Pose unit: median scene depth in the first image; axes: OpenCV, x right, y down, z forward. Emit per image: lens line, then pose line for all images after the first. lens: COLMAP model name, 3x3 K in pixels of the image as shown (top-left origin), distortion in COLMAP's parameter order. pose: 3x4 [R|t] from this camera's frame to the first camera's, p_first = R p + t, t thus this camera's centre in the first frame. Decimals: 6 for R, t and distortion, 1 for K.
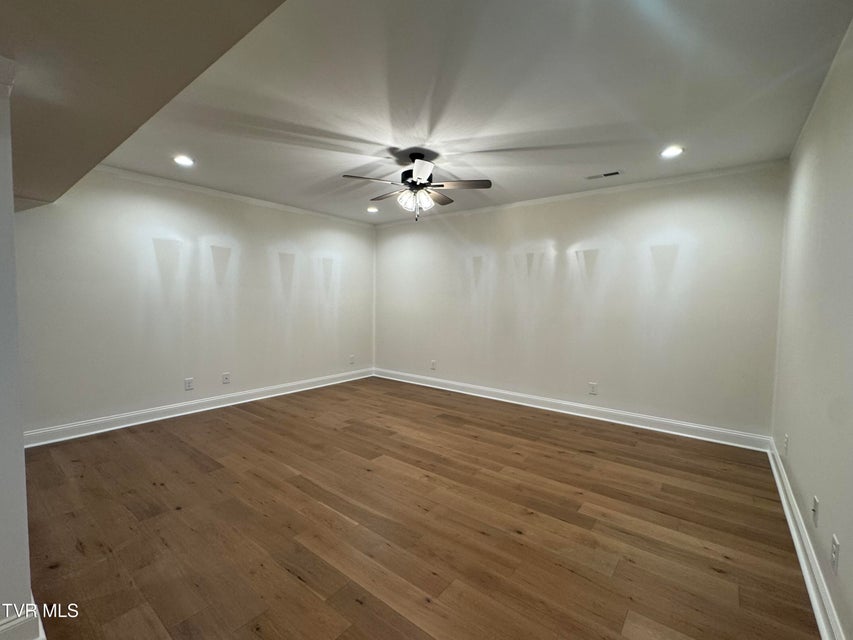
lens RADIAL K [[369.7, 0, 426.5], [0, 369.7, 320.0], [0, 0, 1]] dist [0.000181, -0.023051]
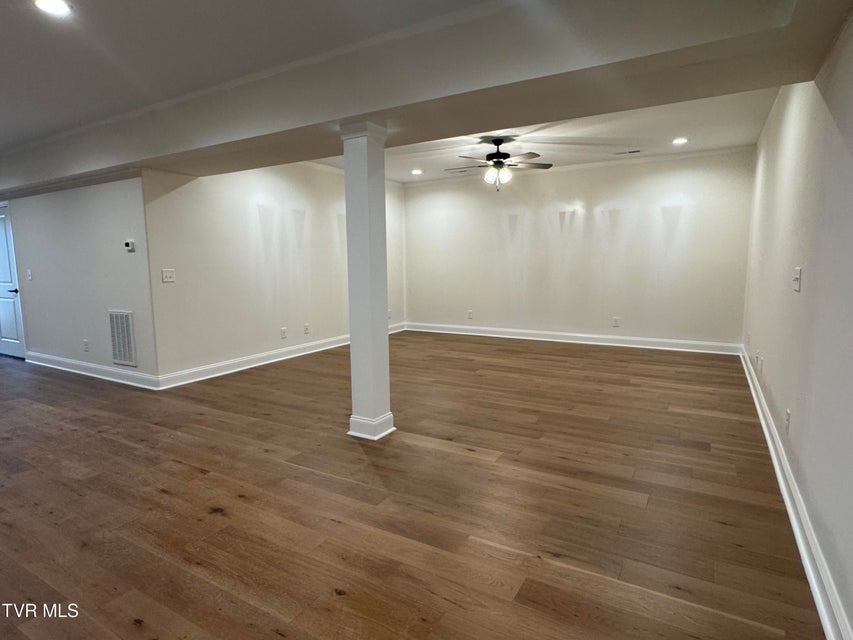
lens RADIAL K [[479.8, 0, 426.5], [0, 479.8, 320.0], [0, 0, 1]] dist [0.002772, -0.053785]
pose [[0.990680, -0.038950, 0.130519, -0.408239], [0.028260, 0.996167, 0.082781, 0.023405], [-0.133243, -0.078321, 0.987984, -0.528445]]
